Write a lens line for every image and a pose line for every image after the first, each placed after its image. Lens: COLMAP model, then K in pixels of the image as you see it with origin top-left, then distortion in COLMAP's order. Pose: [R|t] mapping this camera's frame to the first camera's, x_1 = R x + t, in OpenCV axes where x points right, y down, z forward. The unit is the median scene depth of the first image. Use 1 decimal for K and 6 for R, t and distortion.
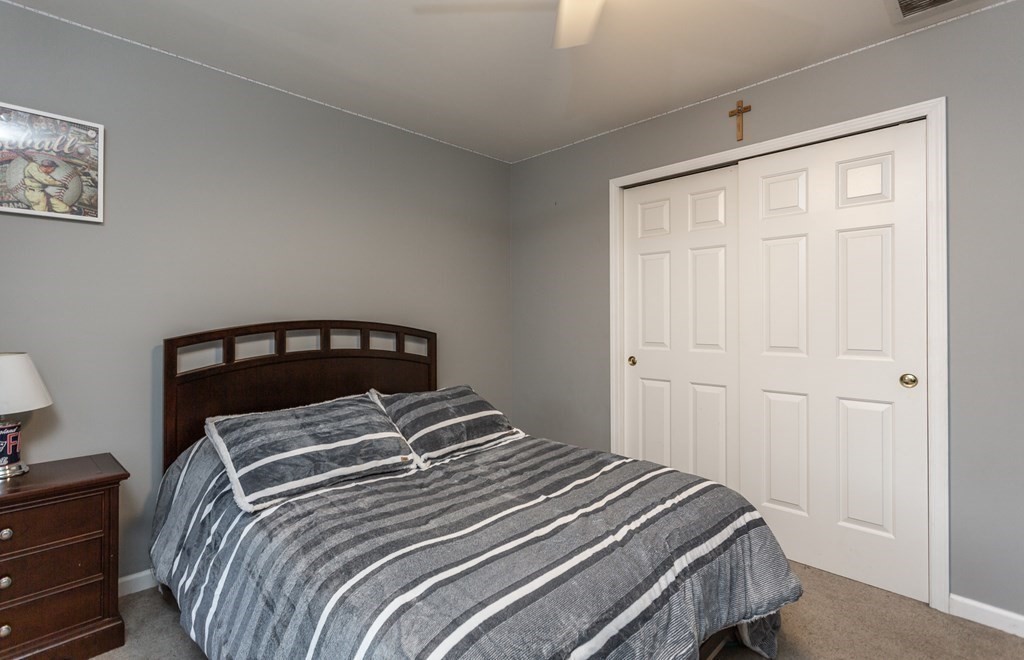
lens RADIAL K [[491.9, 0, 508.5], [0, 491.9, 320.7], [0, 0, 1]] dist [-0.000451, -0.000229]
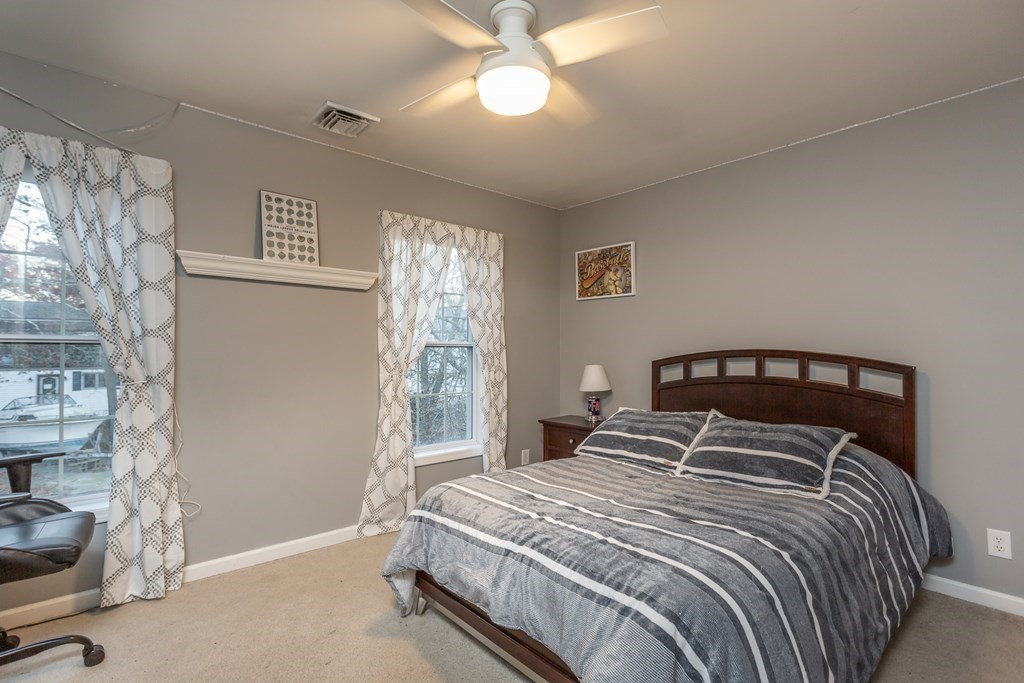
lens RADIAL K [[483.9, 0, 510.5], [0, 483.9, 350.5], [0, 0, 1]] dist [0.002418, 0.000332]
pose [[-0.067419, 0.005142, -0.997712, 1.031162], [-0.000470, 0.999986, 0.005185, -0.004417], [0.997725, 0.000819, -0.067416, 0.698835]]
